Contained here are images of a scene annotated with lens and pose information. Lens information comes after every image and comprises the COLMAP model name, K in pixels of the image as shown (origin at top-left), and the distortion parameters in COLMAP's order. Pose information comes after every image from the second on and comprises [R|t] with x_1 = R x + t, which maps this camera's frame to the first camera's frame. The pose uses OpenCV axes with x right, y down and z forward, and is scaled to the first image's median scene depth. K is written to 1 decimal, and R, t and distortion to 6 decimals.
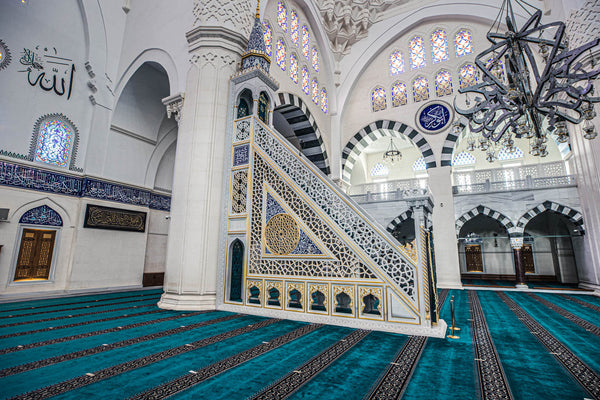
lens RADIAL K [[293.2, 0, 300.8], [0, 293.2, 194.2], [0, 0, 1]] dist [-0.001845, -0.000261]
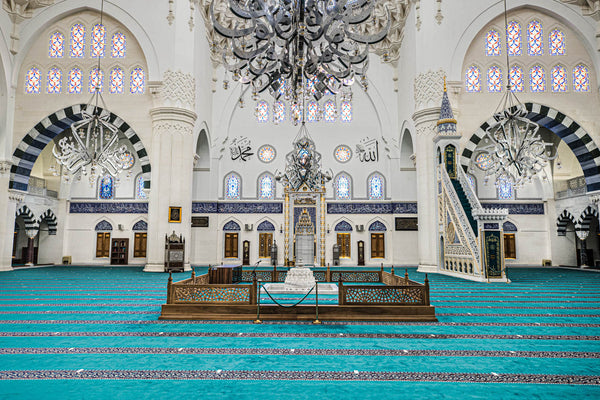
lens RADIAL K [[435.8, 0, 301.0], [0, 435.8, 204.8], [0, 0, 1]] dist [0.003652, 0.001759]
pose [[0.501370, -0.087869, -0.860760, 1.376726], [0.177308, 0.984151, 0.002813, -0.164595], [0.846871, -0.154030, 0.509004, -0.889603]]
